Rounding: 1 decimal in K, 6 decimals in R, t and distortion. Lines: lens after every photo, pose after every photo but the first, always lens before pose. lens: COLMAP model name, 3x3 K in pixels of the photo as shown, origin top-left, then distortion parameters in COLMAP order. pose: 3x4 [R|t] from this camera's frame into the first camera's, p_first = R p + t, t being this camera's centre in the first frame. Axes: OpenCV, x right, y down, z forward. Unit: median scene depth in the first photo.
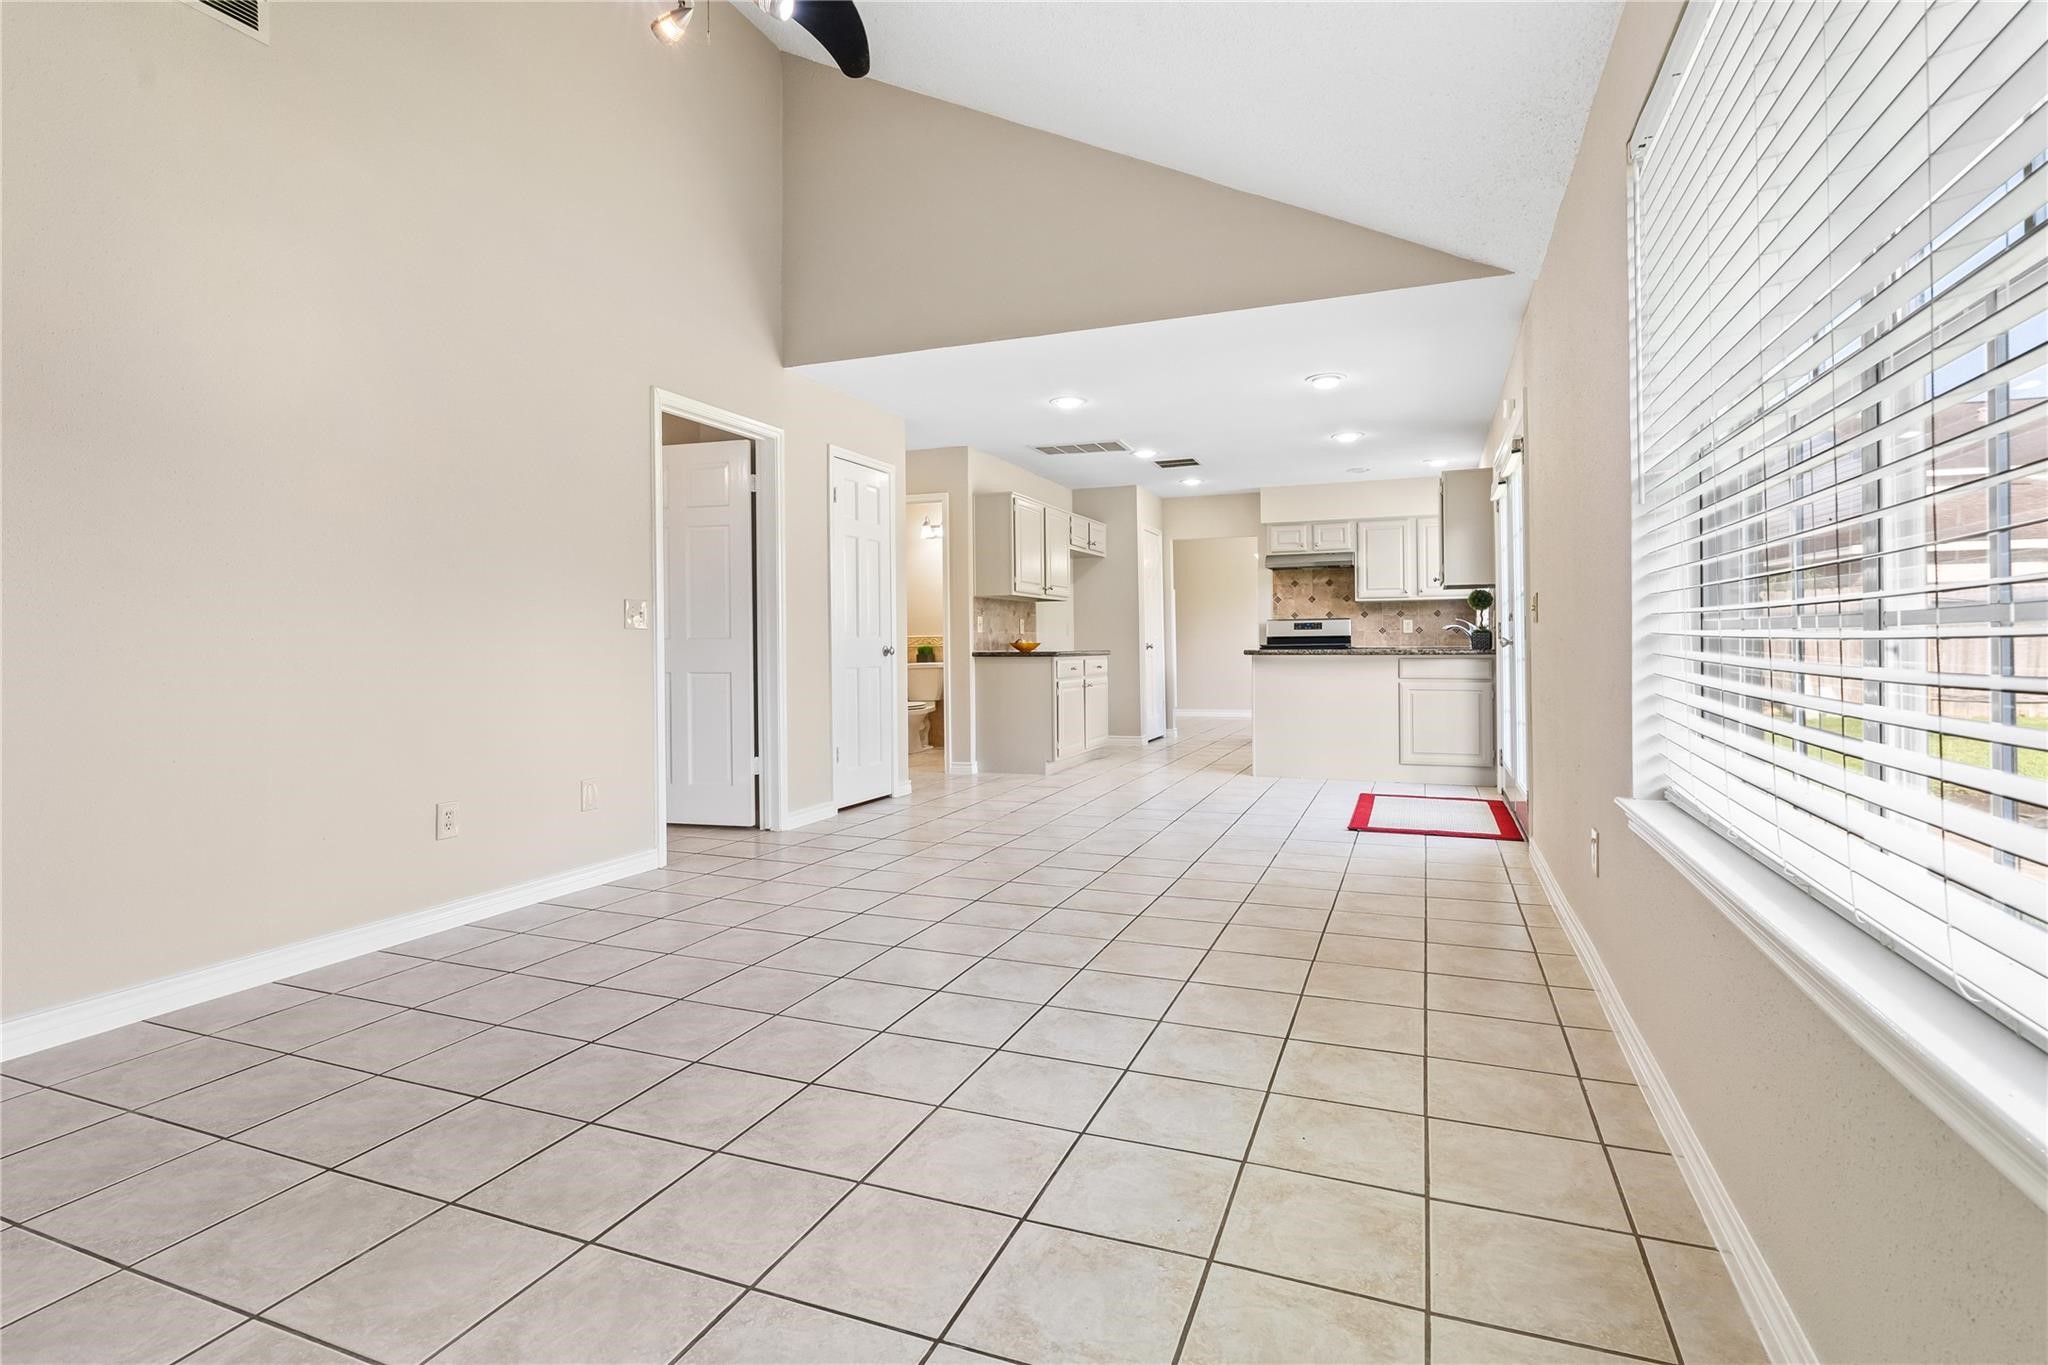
lens RADIAL K [[956.8, 0, 963.7], [0, 956.8, 652.7], [0, 0, 1]] dist [-0.009189, 0.002630]
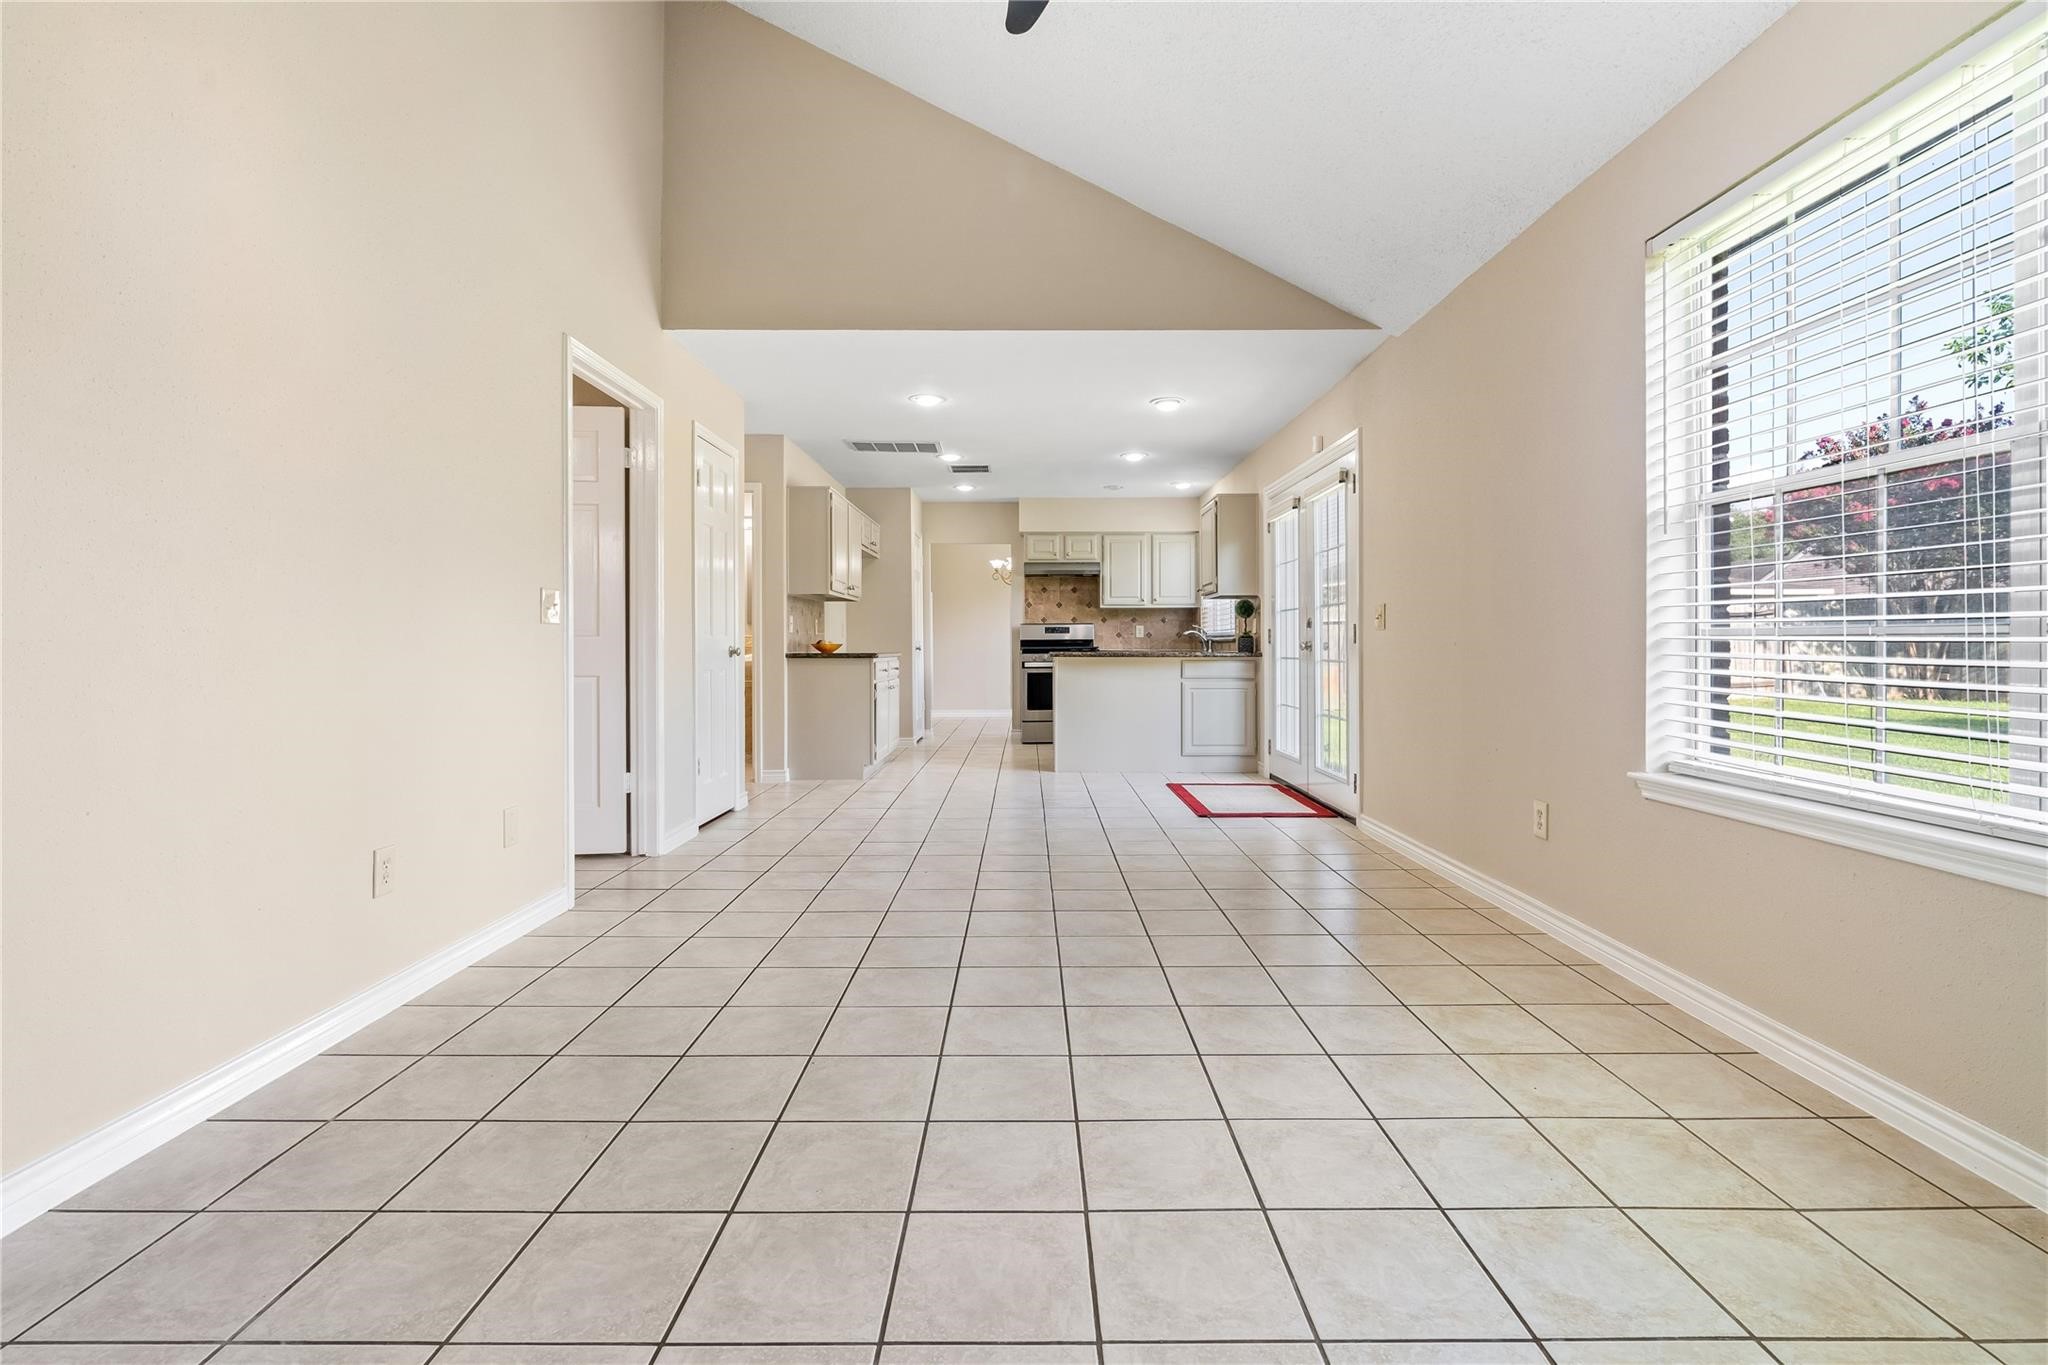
lens RADIAL K [[956.8, 0, 1011.7], [0, 956.8, 650.9], [0, 0, 1]] dist [-0.009189, 0.002630]
pose [[0.929946, 0.003827, 0.367676, -0.165684], [-0.002279, 0.999987, -0.004645, 0.001171], [-0.367689, 0.003482, 0.929942, 0.049974]]
